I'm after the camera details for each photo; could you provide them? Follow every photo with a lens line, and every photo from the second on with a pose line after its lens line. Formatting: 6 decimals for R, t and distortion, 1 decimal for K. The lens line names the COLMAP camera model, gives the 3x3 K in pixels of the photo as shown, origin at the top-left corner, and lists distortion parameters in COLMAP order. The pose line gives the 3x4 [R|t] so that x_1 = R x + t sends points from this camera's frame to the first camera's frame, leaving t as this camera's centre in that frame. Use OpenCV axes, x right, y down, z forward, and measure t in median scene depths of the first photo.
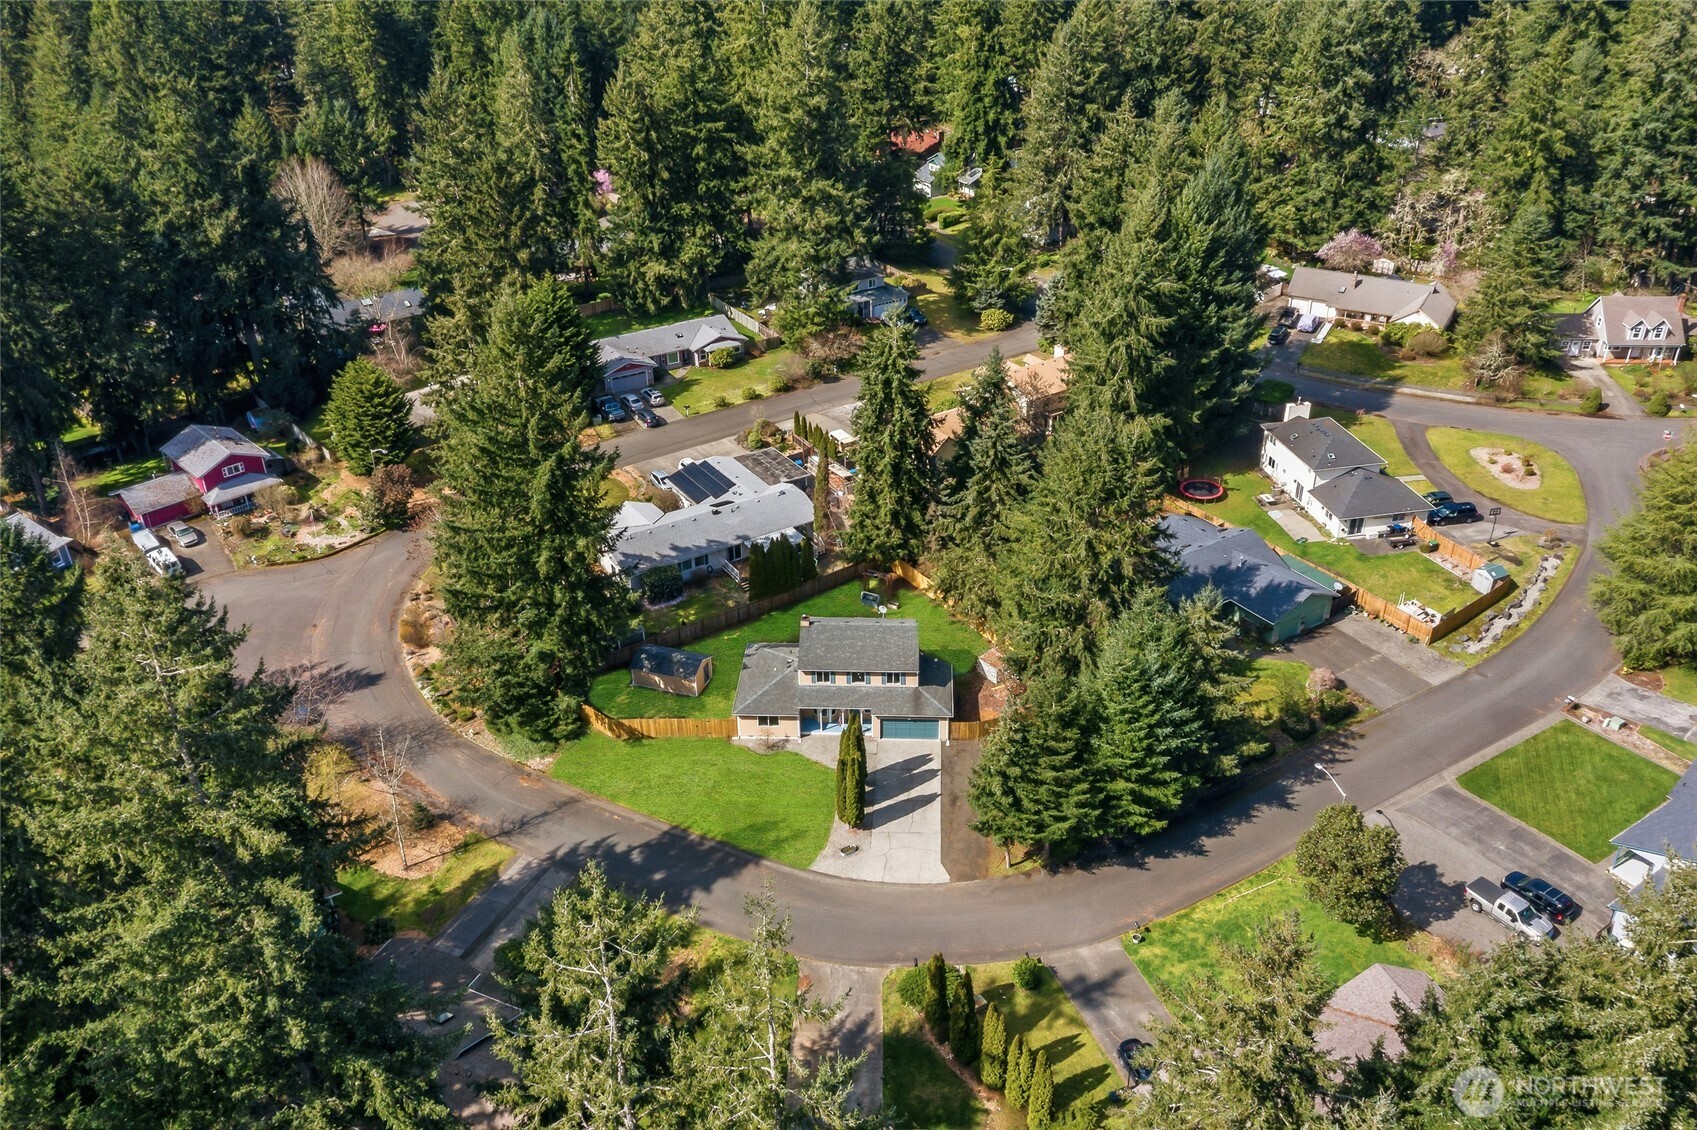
lens RADIAL K [[1340.1, 0, 850.1], [0, 1340.1, 570.2], [0, 0, 1]] dist [-0.019967, 0.007557]
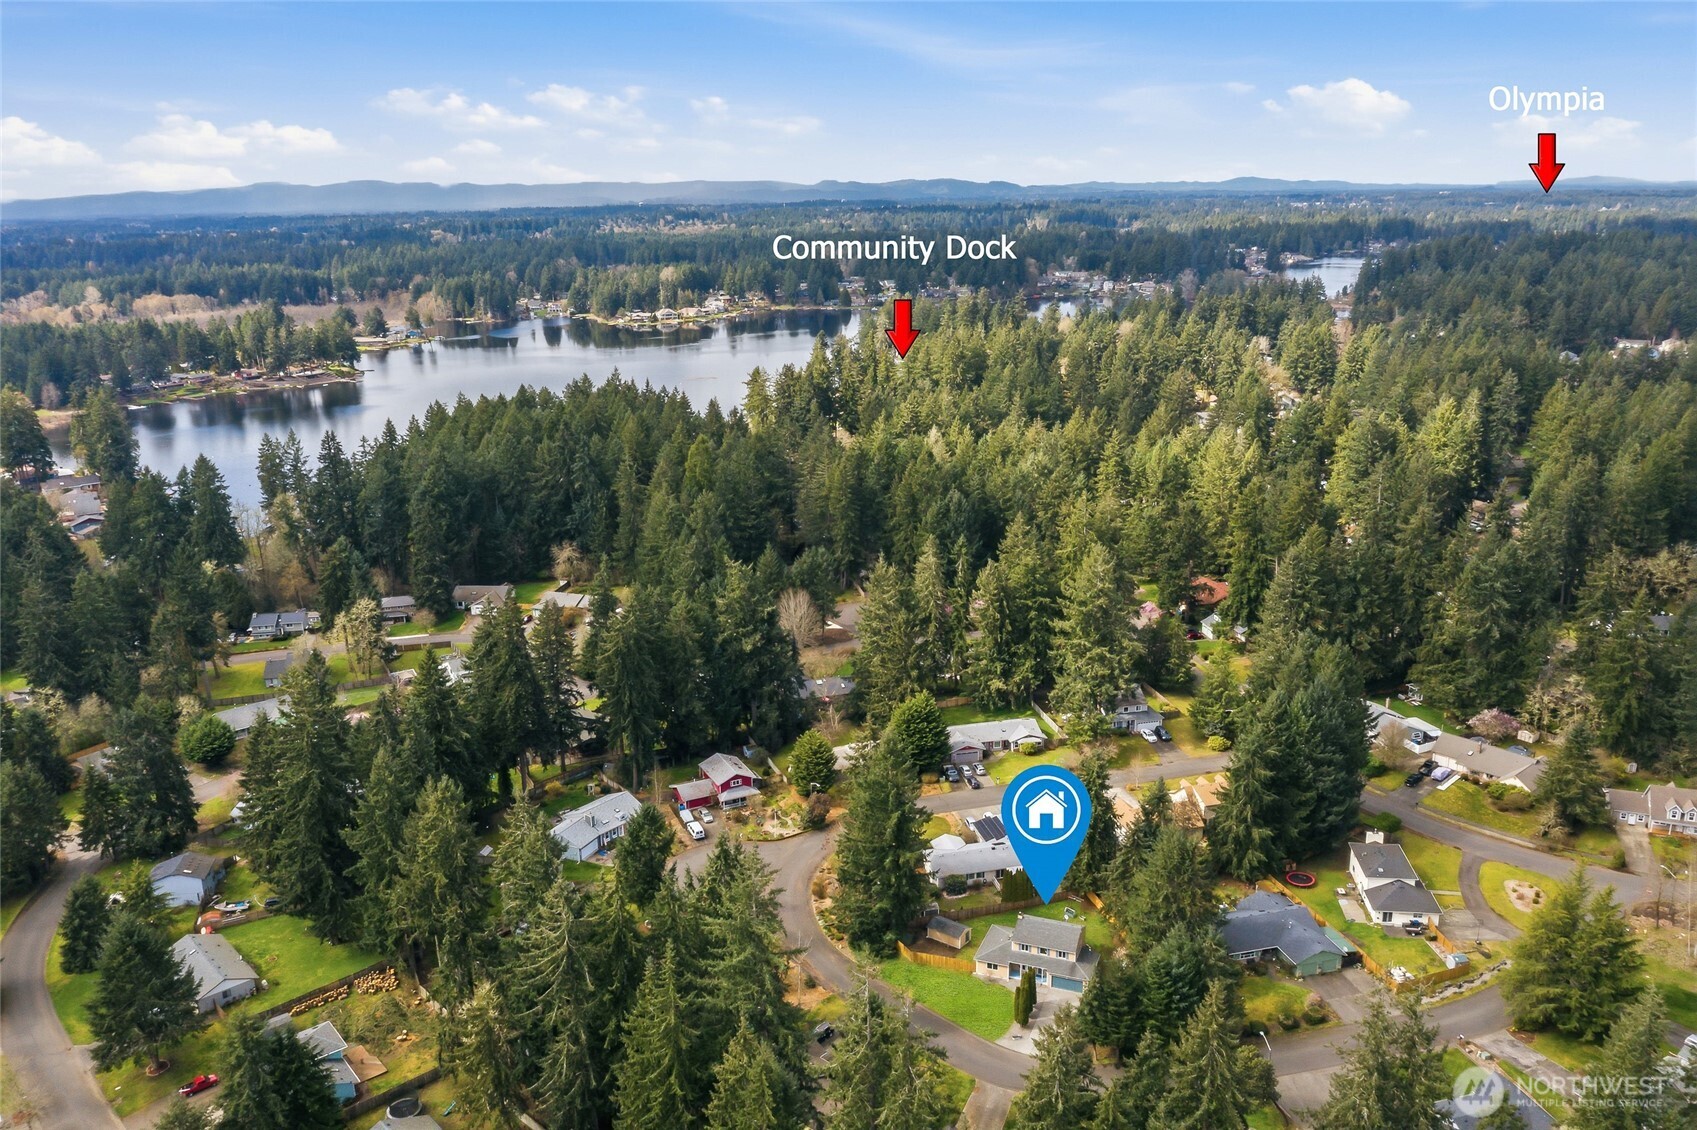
lens RADIAL K [[1340.1, 0, 850.5], [0, 1340.1, 561.4], [0, 0, 1]] dist [-0.019967, 0.007557]
pose [[0.948423, 0.085754, -0.305188, 0.194406], [-0.156027, 0.964310, -0.213922, -0.001456], [0.275951, 0.250506, 0.927953, -0.660710]]
